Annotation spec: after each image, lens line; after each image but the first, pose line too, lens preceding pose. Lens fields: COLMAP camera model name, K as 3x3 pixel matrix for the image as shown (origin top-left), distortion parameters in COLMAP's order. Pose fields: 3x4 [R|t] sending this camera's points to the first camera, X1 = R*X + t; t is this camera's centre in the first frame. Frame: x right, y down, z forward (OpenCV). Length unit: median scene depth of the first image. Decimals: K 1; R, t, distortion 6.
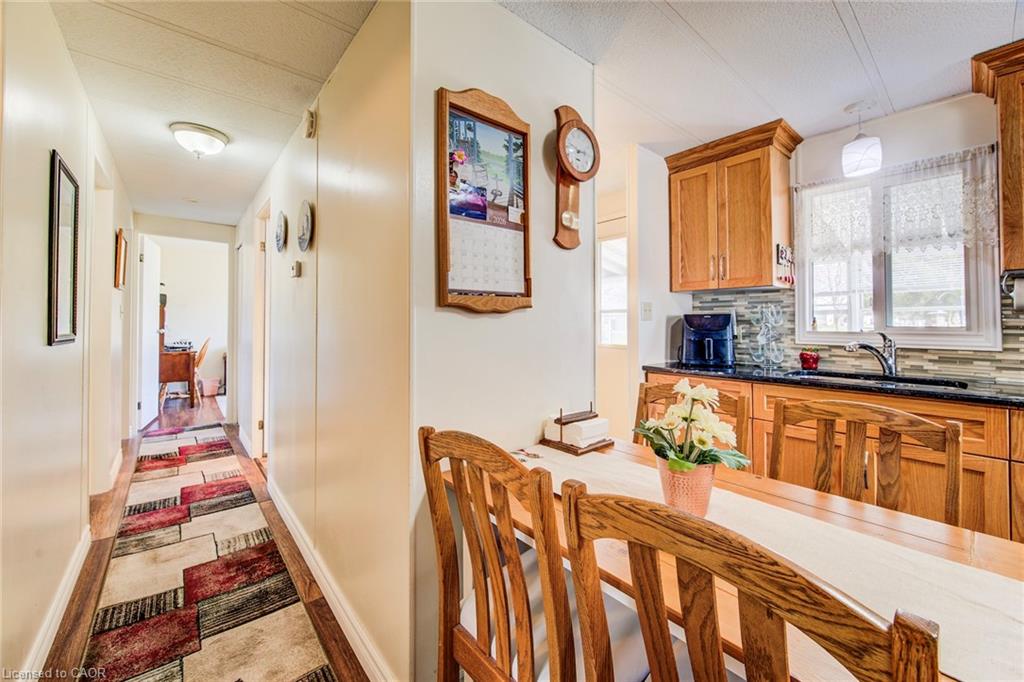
lens RADIAL K [[399.8, 0, 513.4], [0, 399.8, 315.7], [0, 0, 1]] dist [-0.001669, -0.000276]
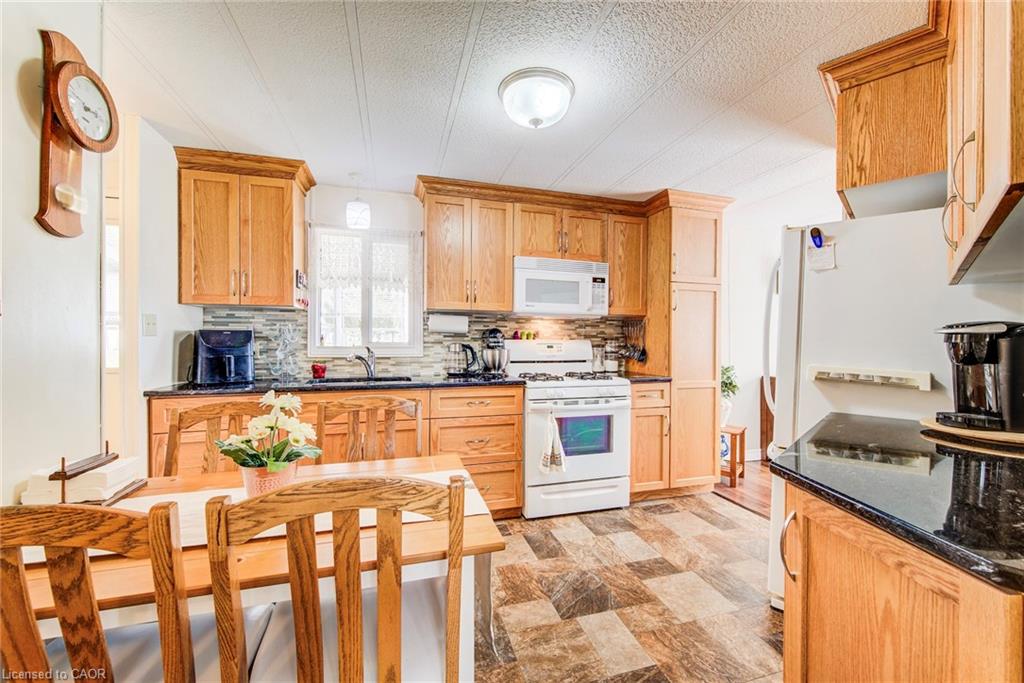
lens RADIAL K [[402.9, 0, 514.6], [0, 402.9, 340.5], [0, 0, 1]] dist [-0.000789, -0.000127]
pose [[0.401196, -0.001044, 0.915992, -0.134710], [-0.020046, 0.999750, 0.009920, -0.002658], [-0.915773, -0.022342, 0.401074, -0.025016]]
